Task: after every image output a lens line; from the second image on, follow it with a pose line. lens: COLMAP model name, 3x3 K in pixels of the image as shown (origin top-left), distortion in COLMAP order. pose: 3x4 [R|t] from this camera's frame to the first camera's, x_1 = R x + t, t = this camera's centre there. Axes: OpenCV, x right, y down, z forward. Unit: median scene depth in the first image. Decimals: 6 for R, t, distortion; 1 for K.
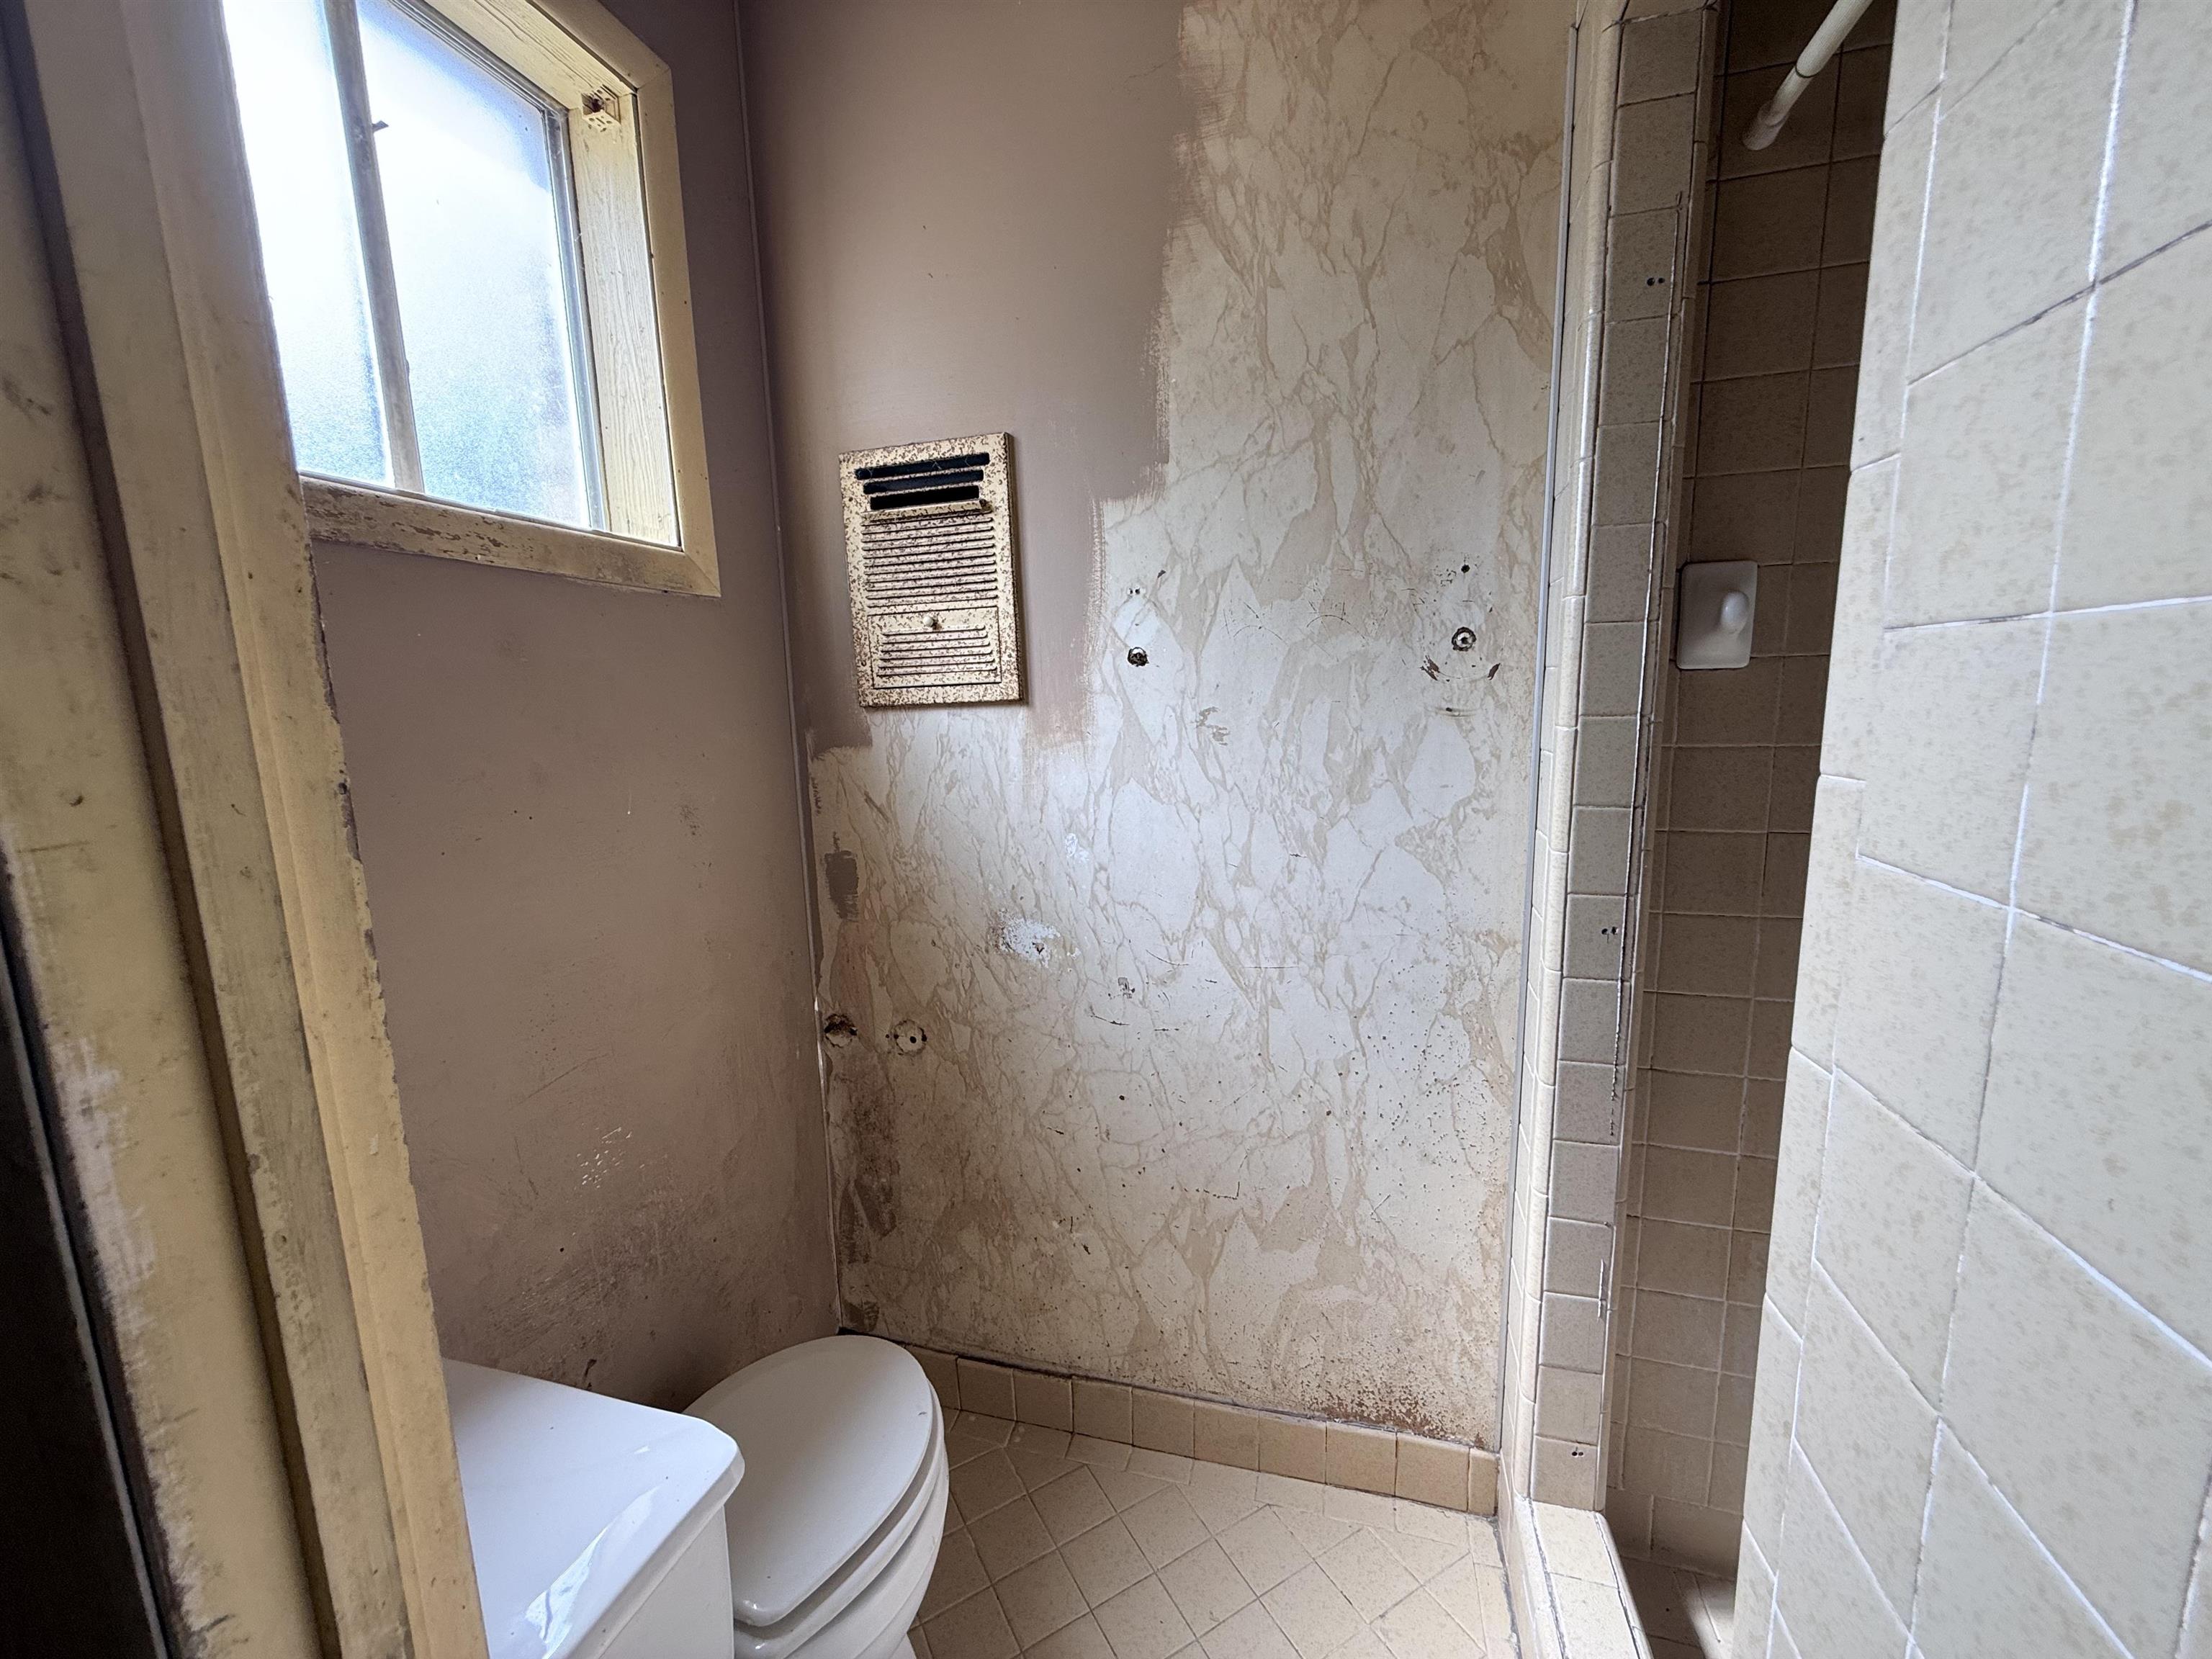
lens RADIAL K [[880.8, 0, 1107.2], [0, 880.8, 827.9], [0, 0, 1]] dist [-0.000120, 0.000005]
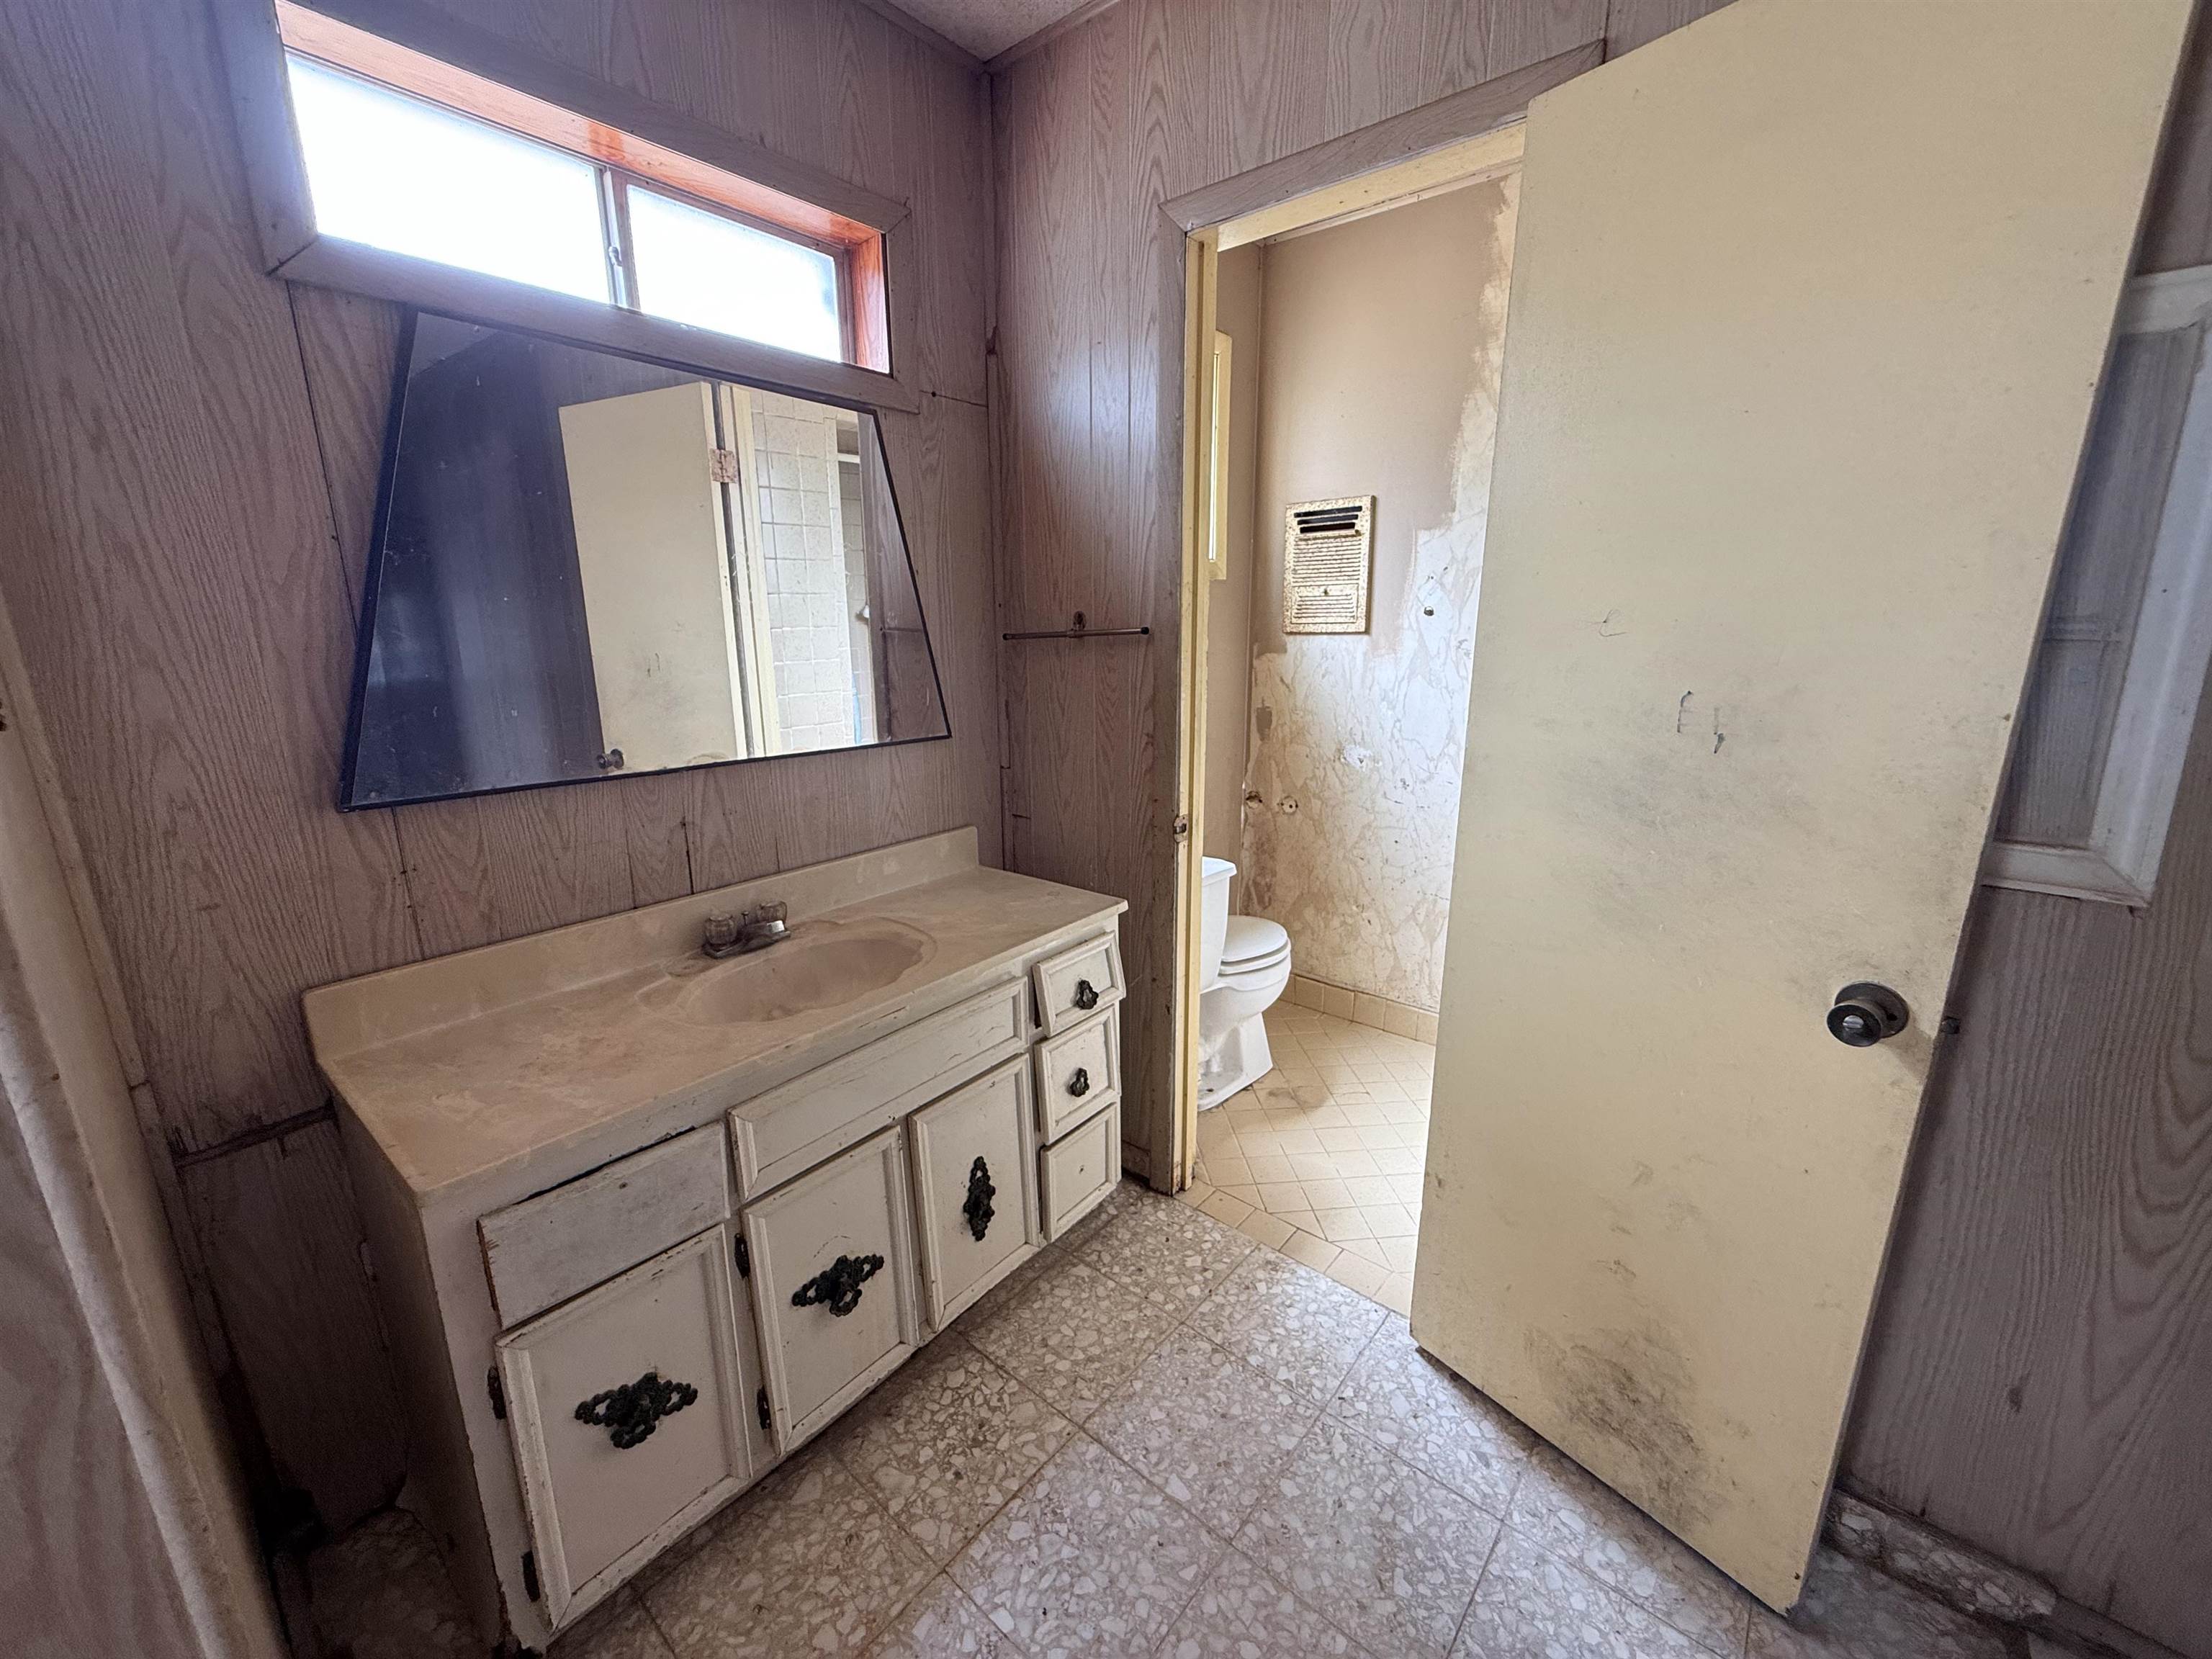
lens RADIAL K [[880.8, 0, 1107.0], [0, 880.8, 836.8], [0, 0, 1]] dist [-0.000120, 0.000005]
pose [[0.914168, 0.119739, -0.387245, 0.196943], [-0.081181, 0.990100, 0.114502, 0.133870], [0.397122, -0.073237, 0.914839, -1.098240]]
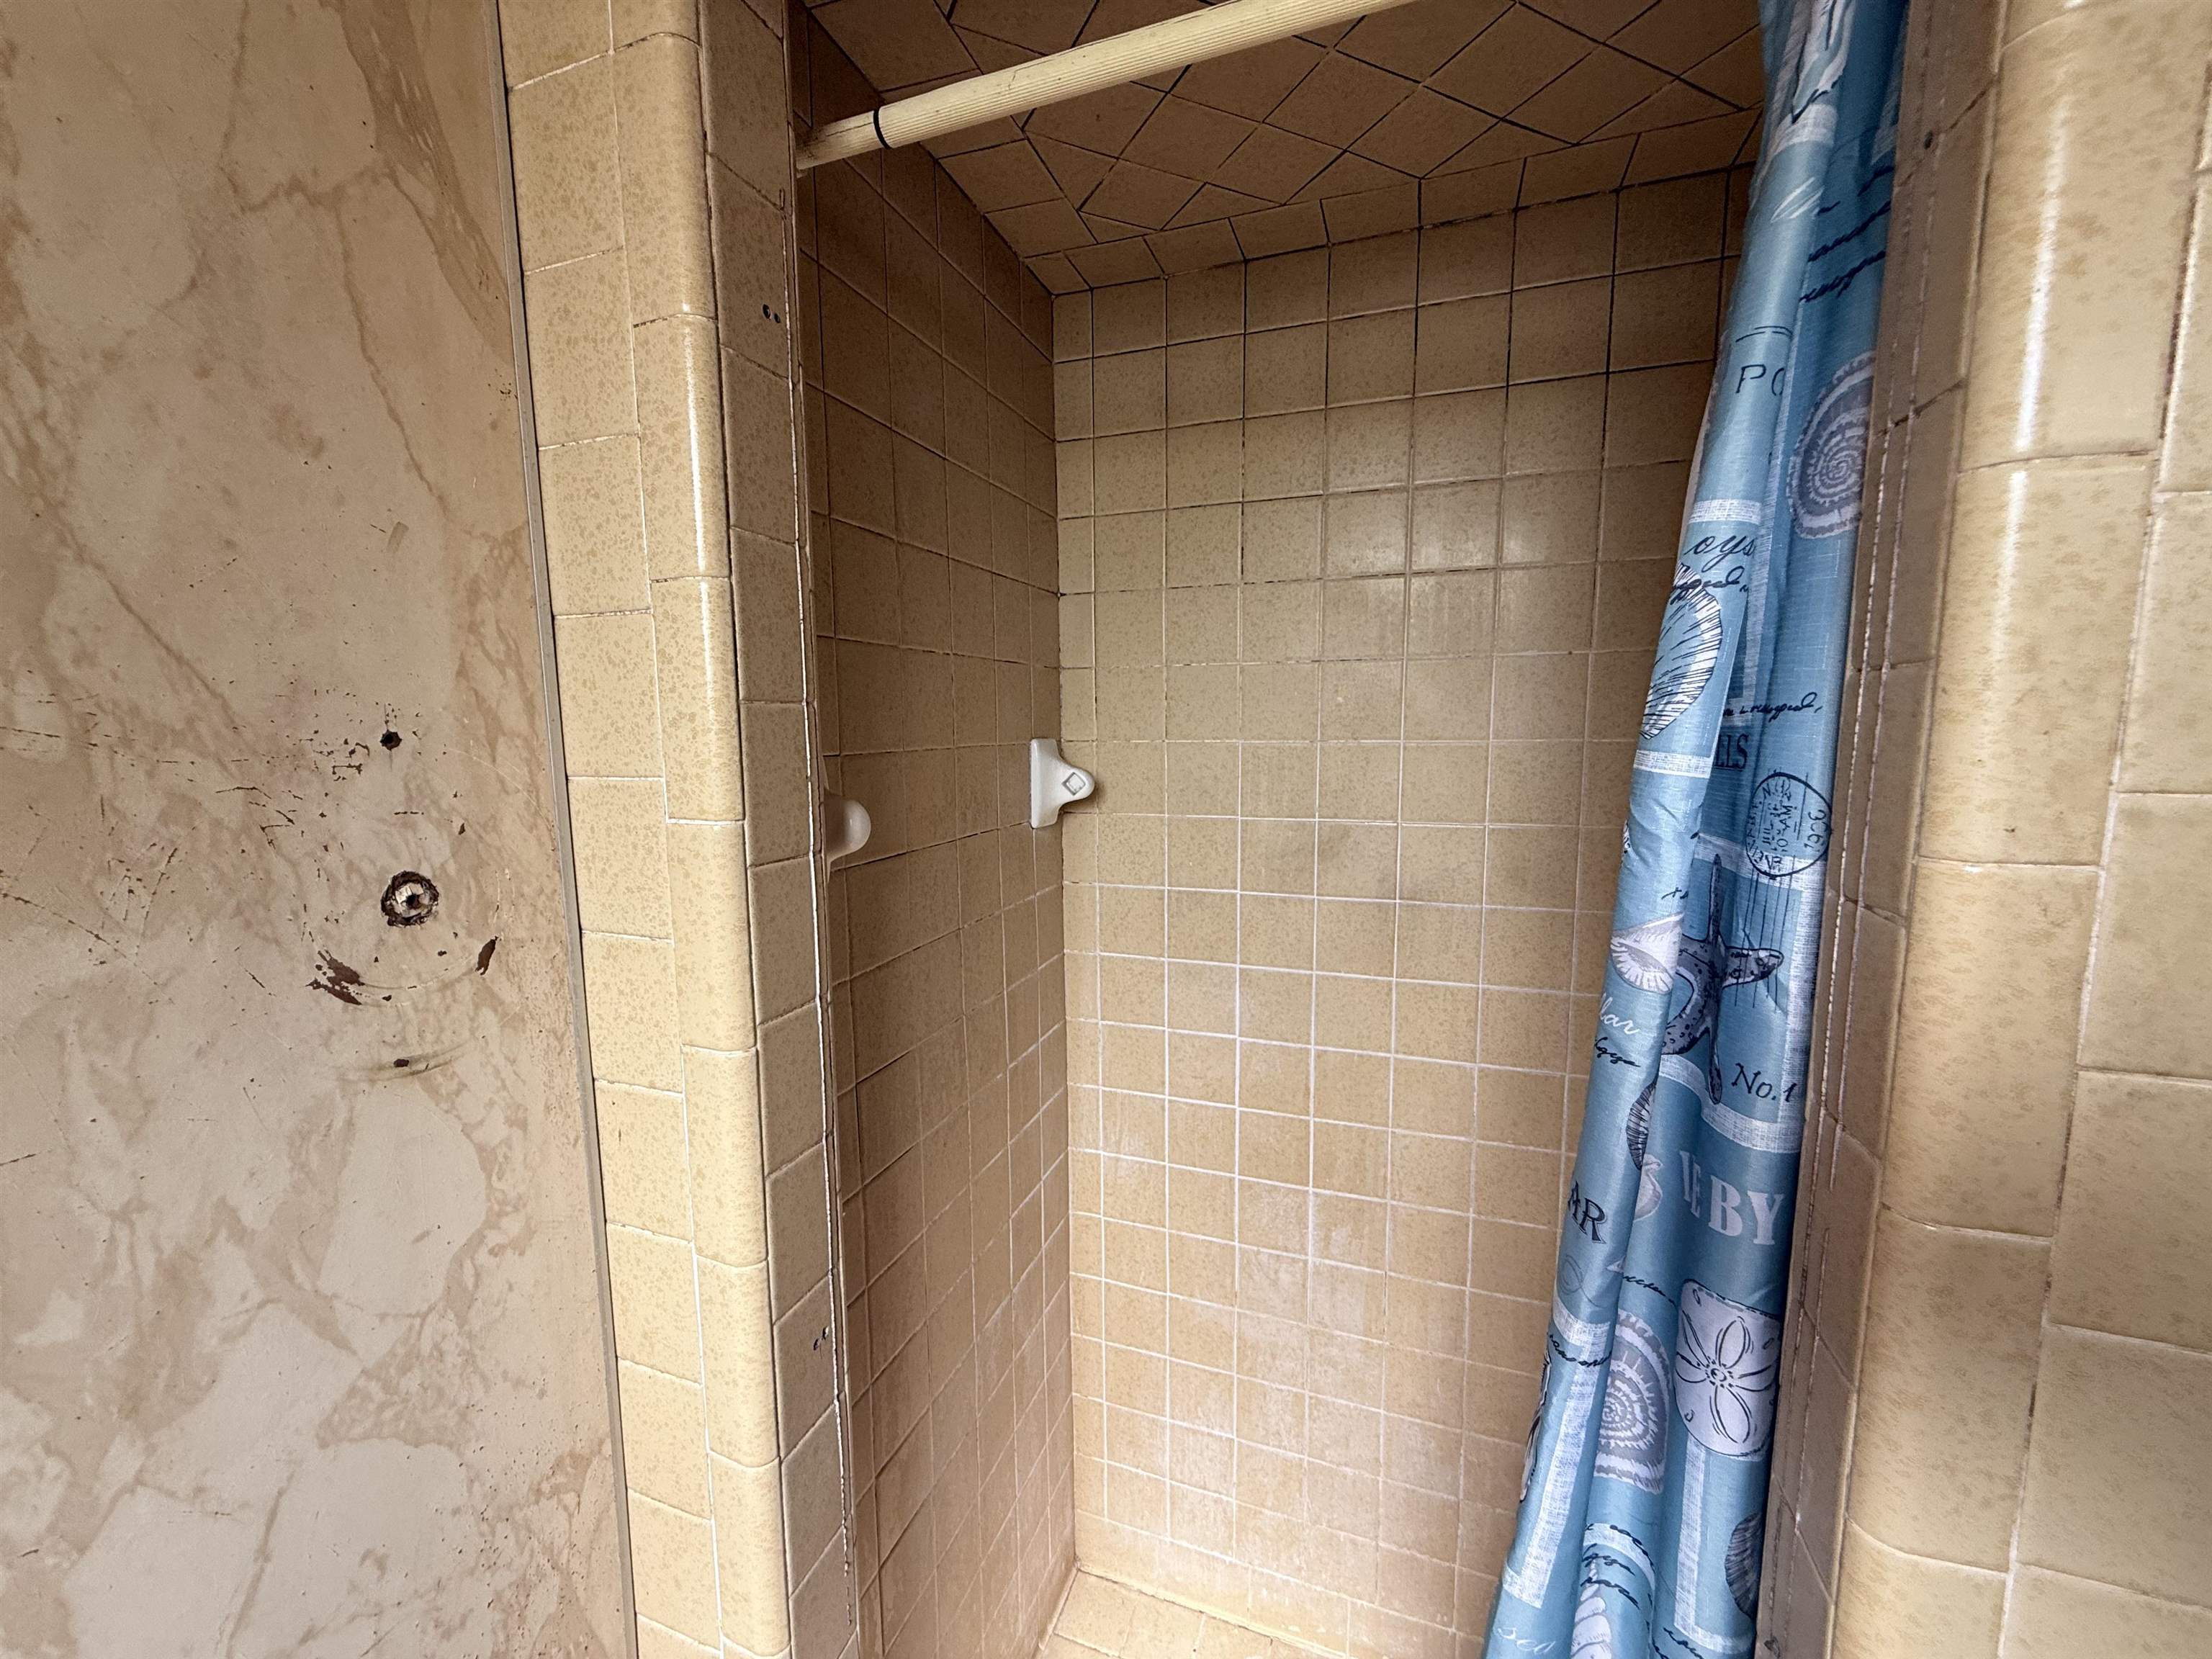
lens RADIAL K [[880.8, 0, 1102.5], [0, 880.8, 833.2], [0, 0, 1]] dist [-0.000120, 0.000005]
pose [[0.073391, -0.098607, 0.992416, 0.002550], [0.160337, 0.983322, 0.085846, -0.212126], [-0.984330, 0.152821, 0.087978, 0.576918]]
